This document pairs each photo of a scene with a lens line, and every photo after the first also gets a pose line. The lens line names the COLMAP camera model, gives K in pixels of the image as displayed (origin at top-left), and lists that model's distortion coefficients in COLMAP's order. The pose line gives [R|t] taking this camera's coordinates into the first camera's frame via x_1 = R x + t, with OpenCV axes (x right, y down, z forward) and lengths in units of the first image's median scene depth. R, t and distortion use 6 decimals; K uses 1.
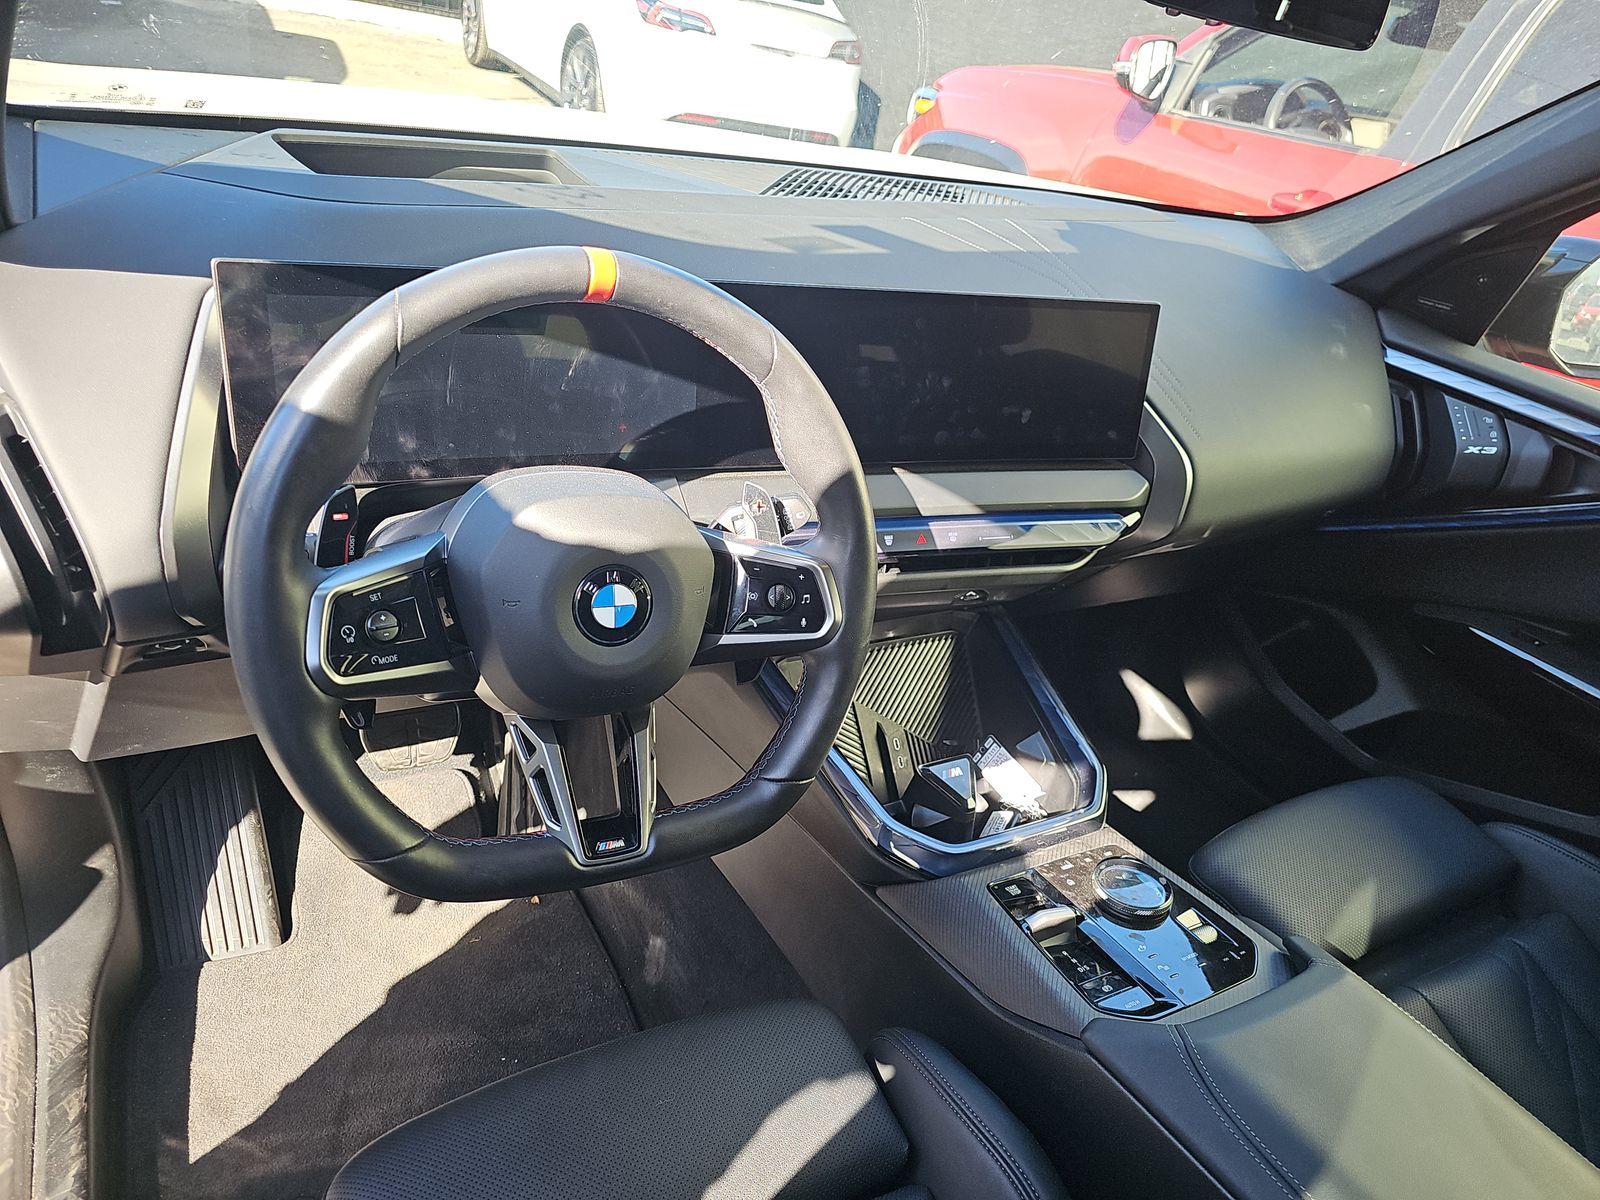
lens RADIAL K [[1059.8, 0, 797.6], [0, 1059.8, 573.2], [0, 0, 1]] dist [0.039579, -0.045693]
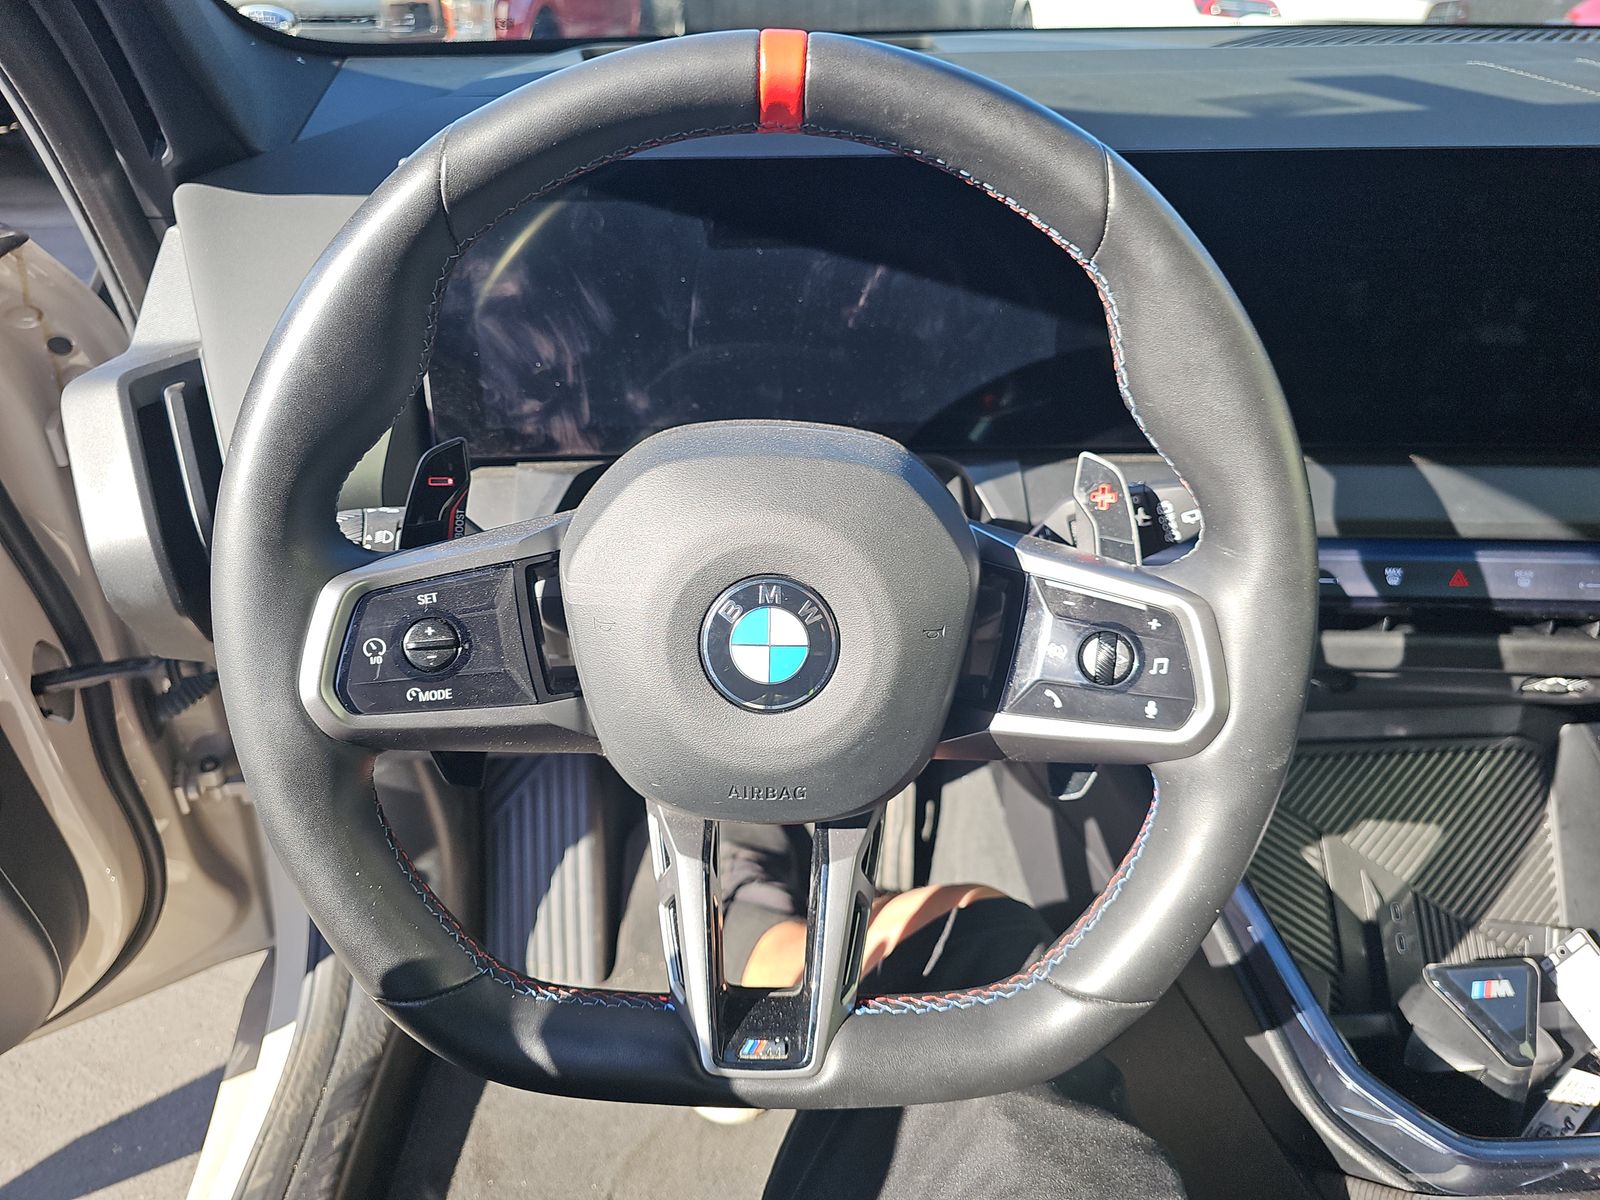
lens RADIAL K [[1059.8, 0, 797.6], [0, 1059.8, 573.2], [0, 0, 1]] dist [0.039579, -0.045693]
pose [[0.886909, 0.061476, -0.457836, 0.081132], [-0.074792, 0.997139, -0.010994, -0.002409], [0.455850, 0.043994, 0.888969, 0.395354]]
